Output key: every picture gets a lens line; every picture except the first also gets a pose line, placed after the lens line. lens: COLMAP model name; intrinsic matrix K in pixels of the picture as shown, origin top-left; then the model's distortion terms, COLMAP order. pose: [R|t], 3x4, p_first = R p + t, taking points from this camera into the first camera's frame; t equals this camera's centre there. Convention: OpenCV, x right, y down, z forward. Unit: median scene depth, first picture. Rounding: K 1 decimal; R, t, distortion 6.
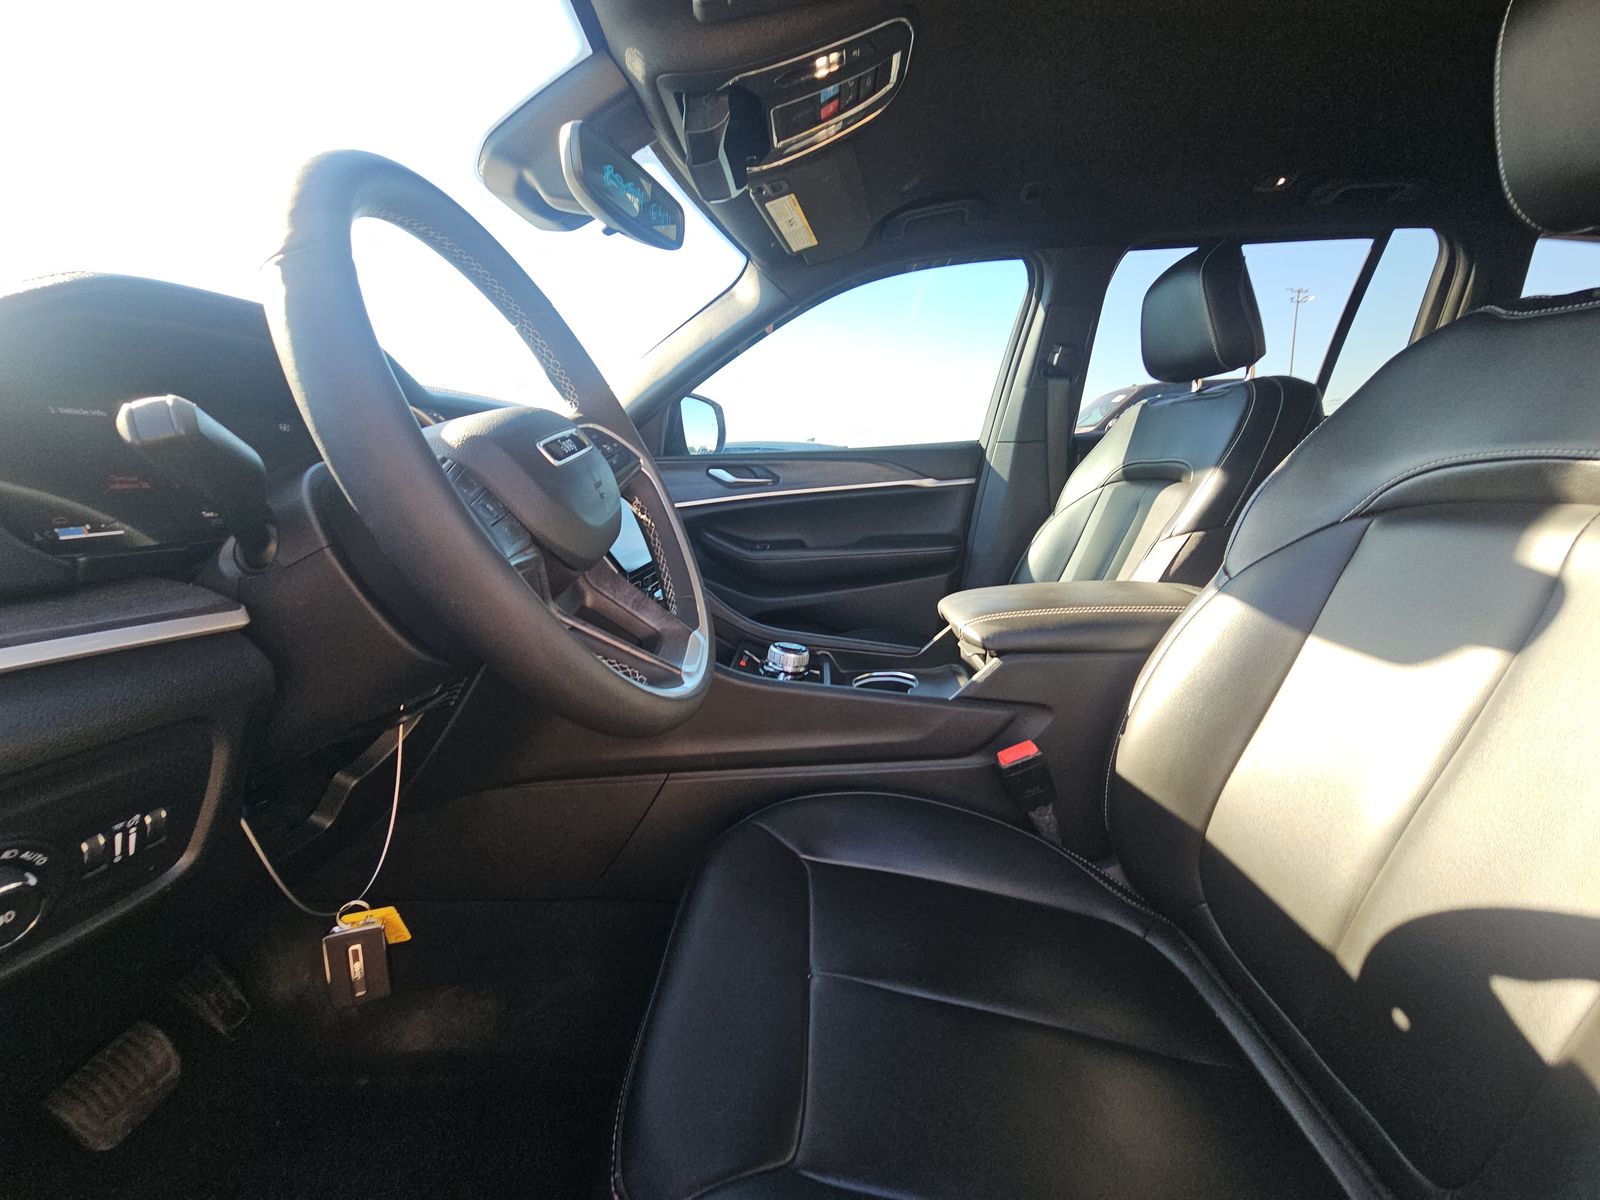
lens RADIAL K [[656.1, 0, 800.0], [0, 656.1, 600.0], [0, 0, 1]] dist [-0.001324, -0.000120]
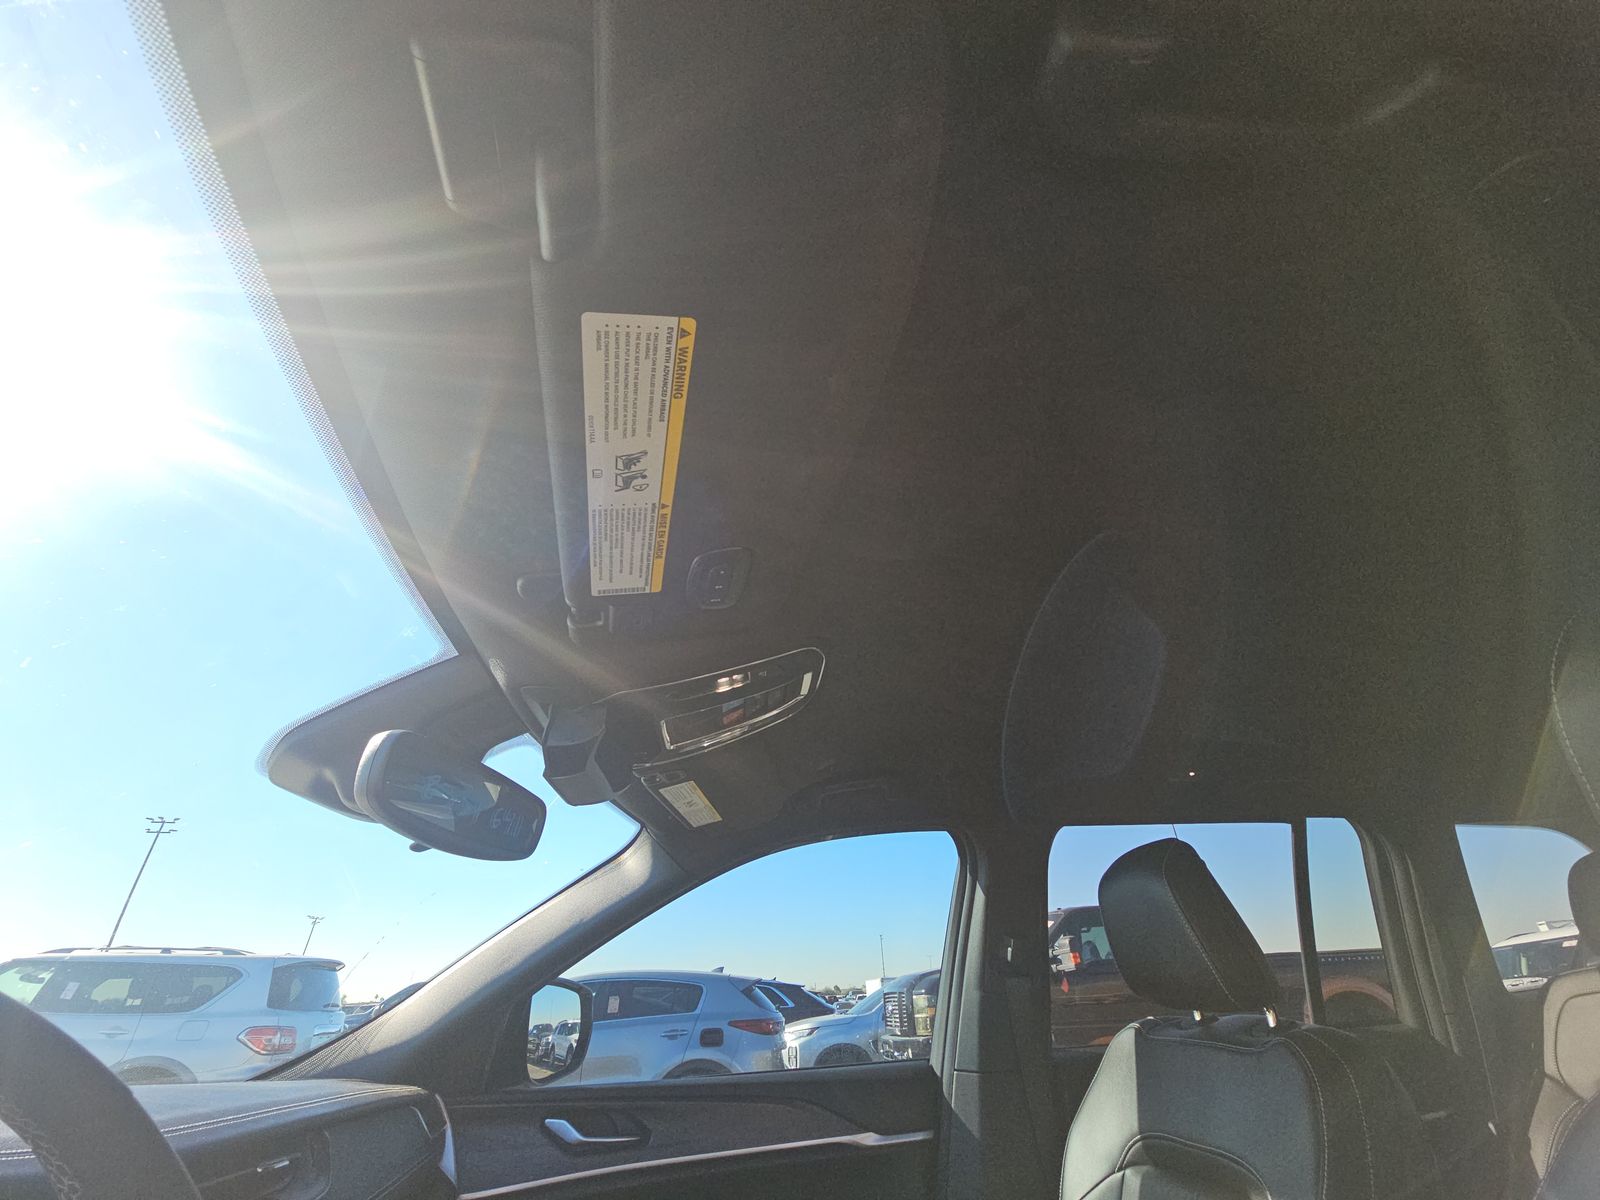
lens RADIAL K [[642.4, 0, 800.0], [0, 642.4, 600.0], [0, 0, 1]] dist [0.000057, -0.000015]
pose [[0.992824, 0.065293, 0.100188, 0.024787], [0.017789, 0.747832, -0.663650, -0.193536], [-0.118255, 0.660670, 0.741304, 0.164174]]
